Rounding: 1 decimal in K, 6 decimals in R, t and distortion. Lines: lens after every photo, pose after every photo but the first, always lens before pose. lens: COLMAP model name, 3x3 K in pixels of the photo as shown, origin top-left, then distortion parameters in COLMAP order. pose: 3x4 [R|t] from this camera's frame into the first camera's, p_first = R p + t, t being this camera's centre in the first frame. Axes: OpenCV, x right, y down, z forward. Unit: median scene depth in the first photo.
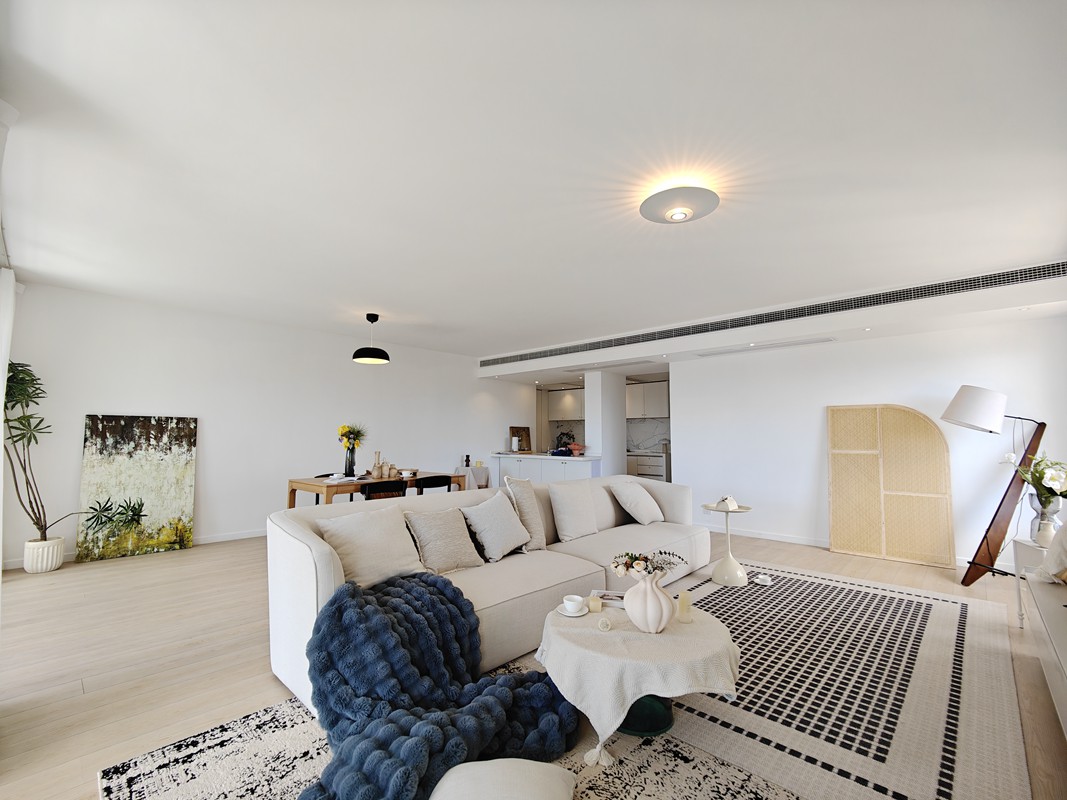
lens RADIAL K [[475.0, 0, 541.2], [0, 475.0, 401.1], [0, 0, 1]] dist [0.000639, -0.009334]
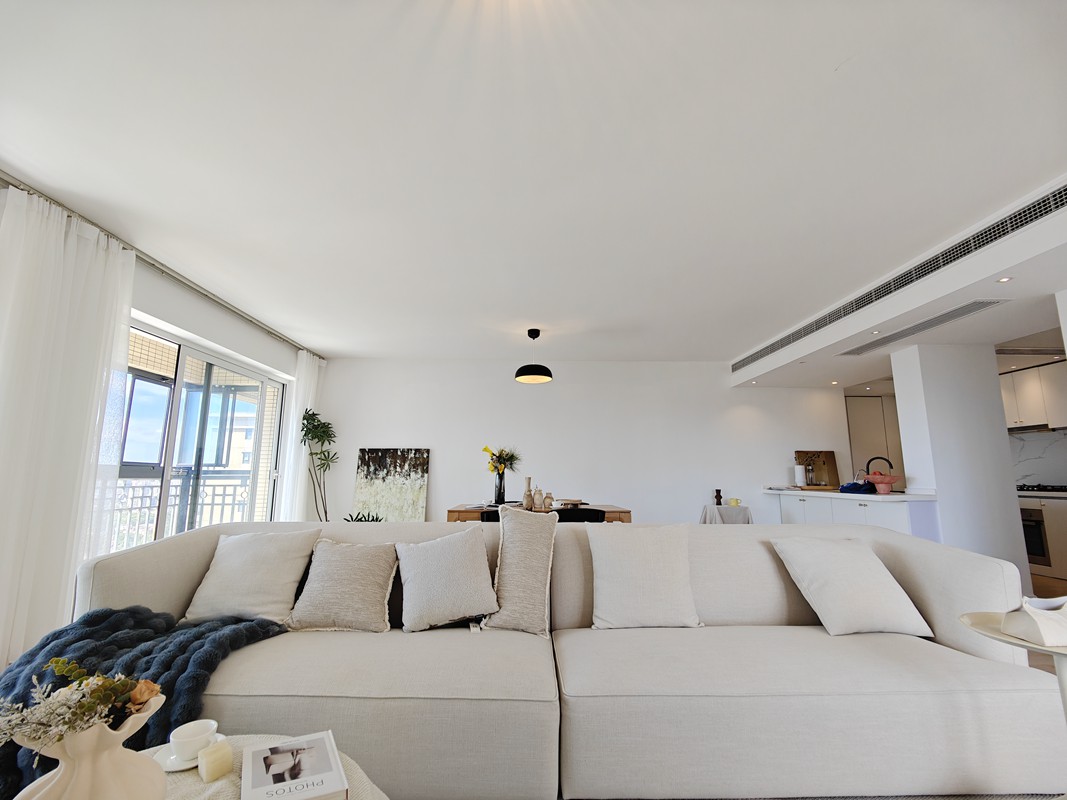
lens RADIAL K [[470.7, 0, 531.7], [0, 470.7, 402.4], [0, 0, 1]] dist [0.014539, -0.009213]
pose [[0.683662, -0.112583, -0.721062, 0.328583], [0.053491, 0.993102, -0.104342, 0.060313], [0.727836, 0.032764, 0.684968, 0.406420]]
